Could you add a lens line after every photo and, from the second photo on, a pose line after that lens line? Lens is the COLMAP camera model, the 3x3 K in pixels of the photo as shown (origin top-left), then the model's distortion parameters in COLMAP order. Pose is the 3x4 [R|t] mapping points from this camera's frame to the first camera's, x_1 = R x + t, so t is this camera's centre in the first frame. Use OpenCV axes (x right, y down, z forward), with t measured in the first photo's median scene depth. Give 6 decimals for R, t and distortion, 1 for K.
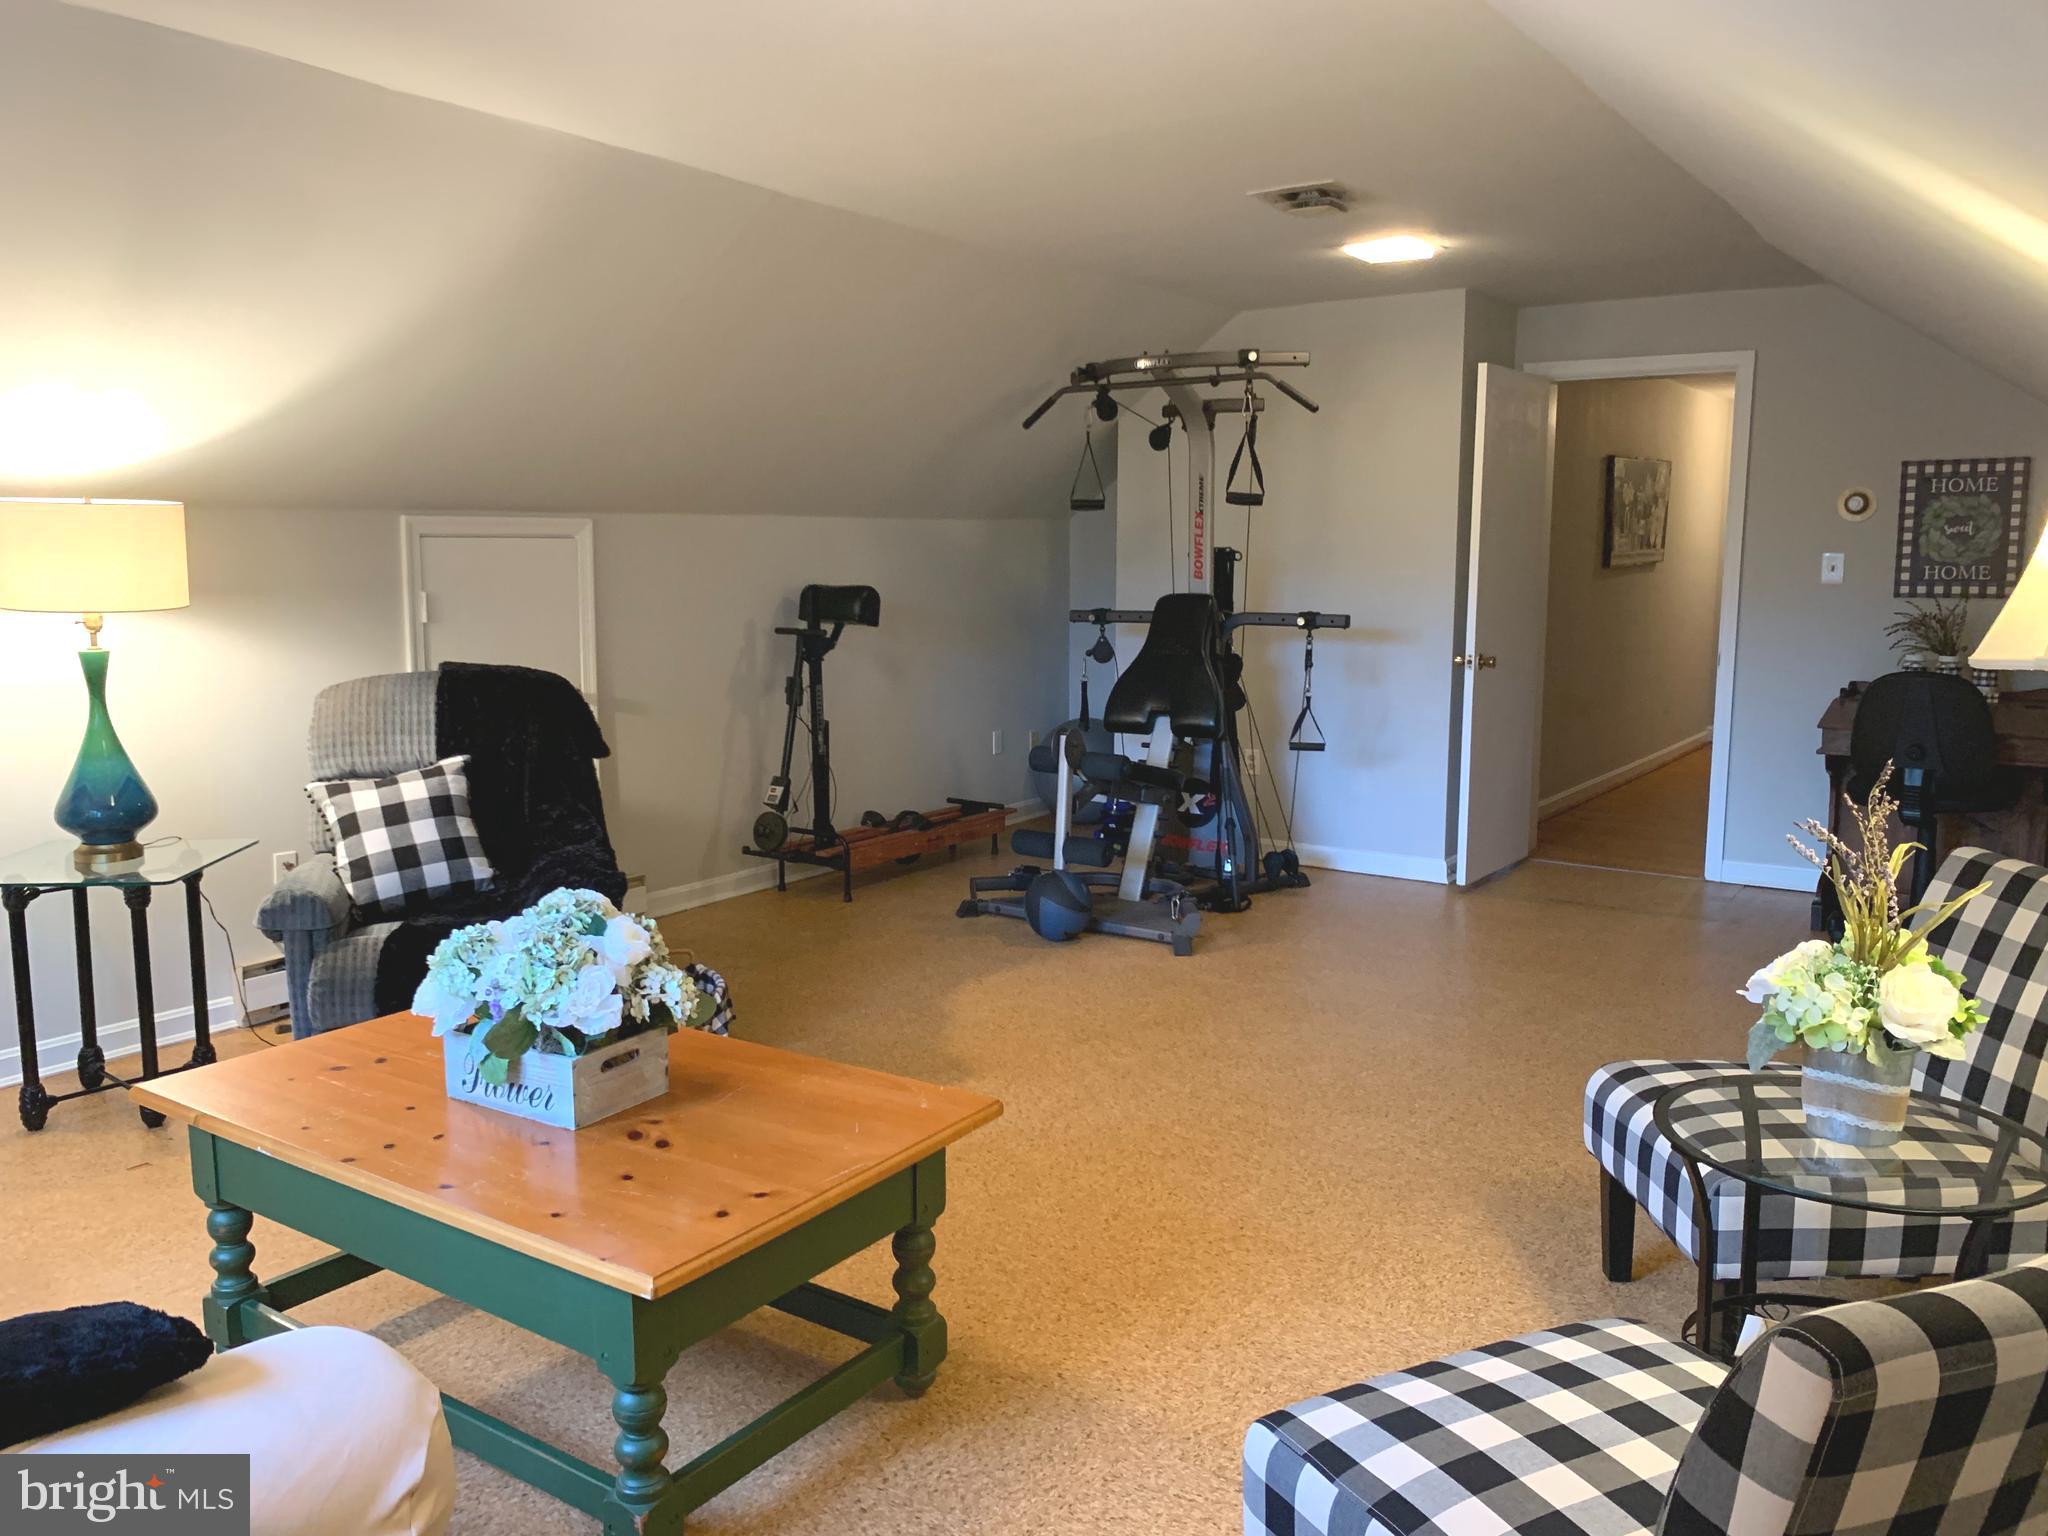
lens RADIAL K [[1565.1, 0, 1019.2], [0, 1565.1, 767.4], [0, 0, 1]] dist [0.020785, -0.036764]
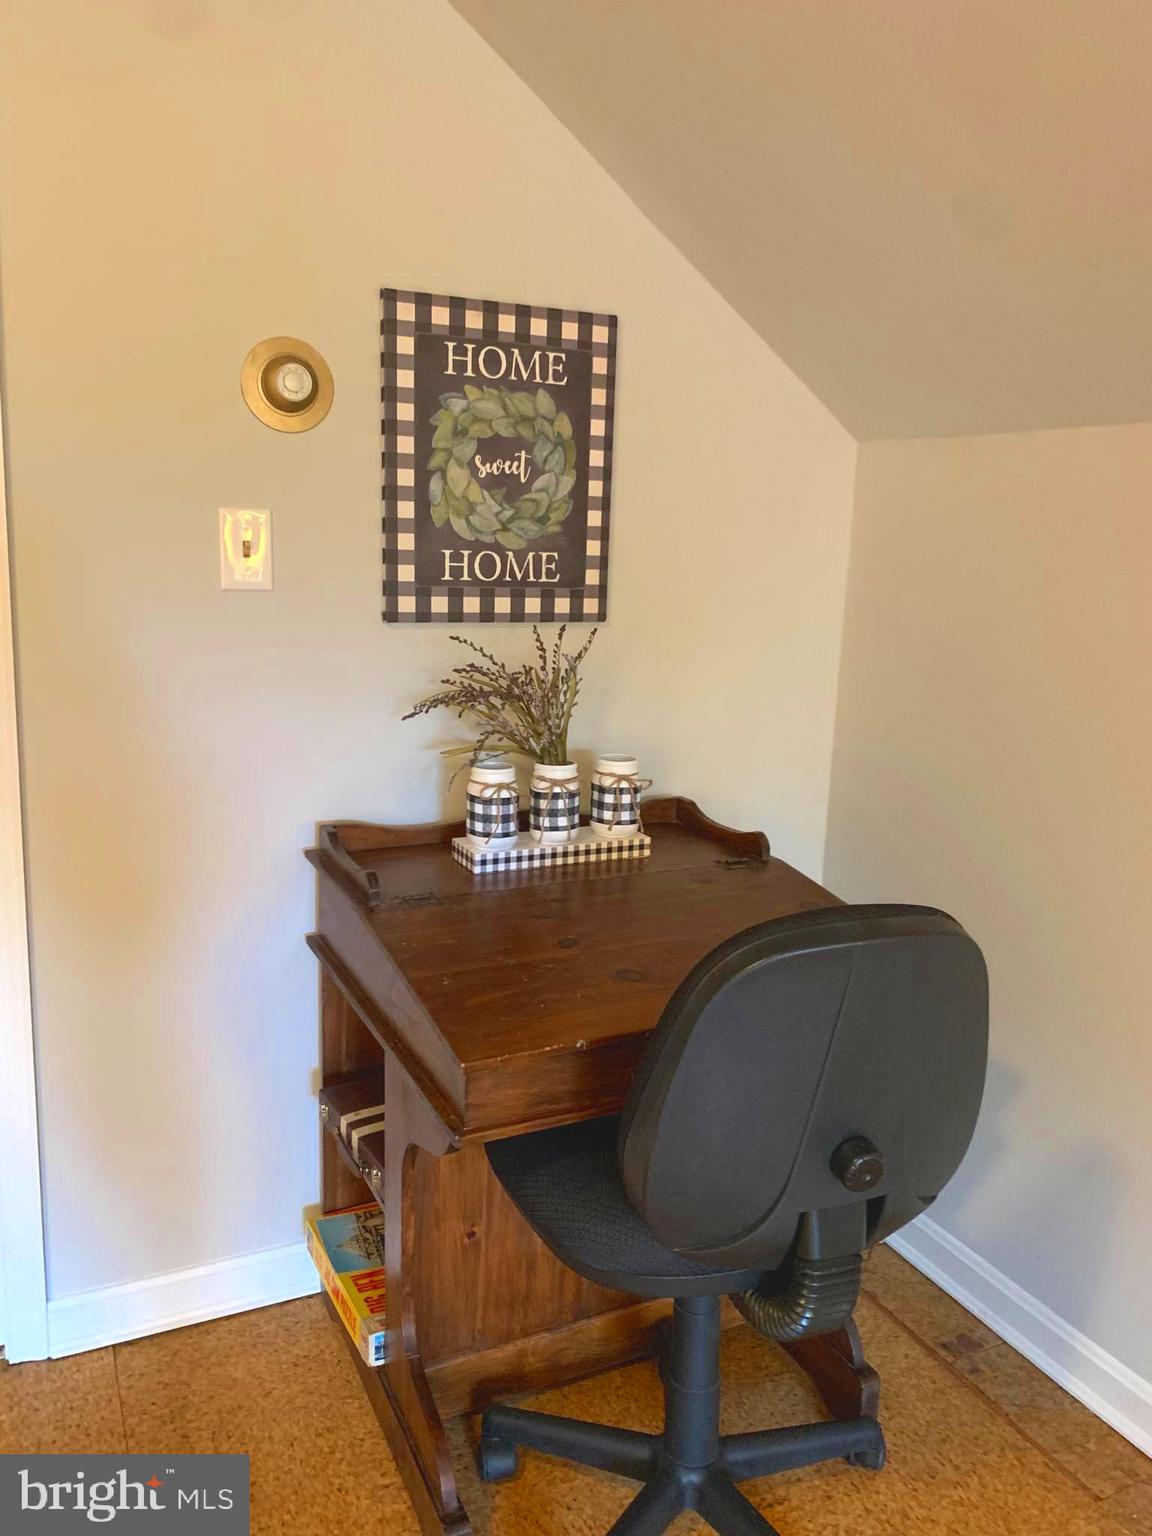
lens RADIAL K [[1173.8, 0, 571.9], [0, 1173.8, 773.7], [0, 0, 1]] dist [0.020785, -0.036764]
pose [[0.495229, -0.137027, 0.857888, 0.311439], [0.091405, 0.990220, 0.105399, -0.098928], [-0.863941, 0.026219, 0.502910, 0.814952]]
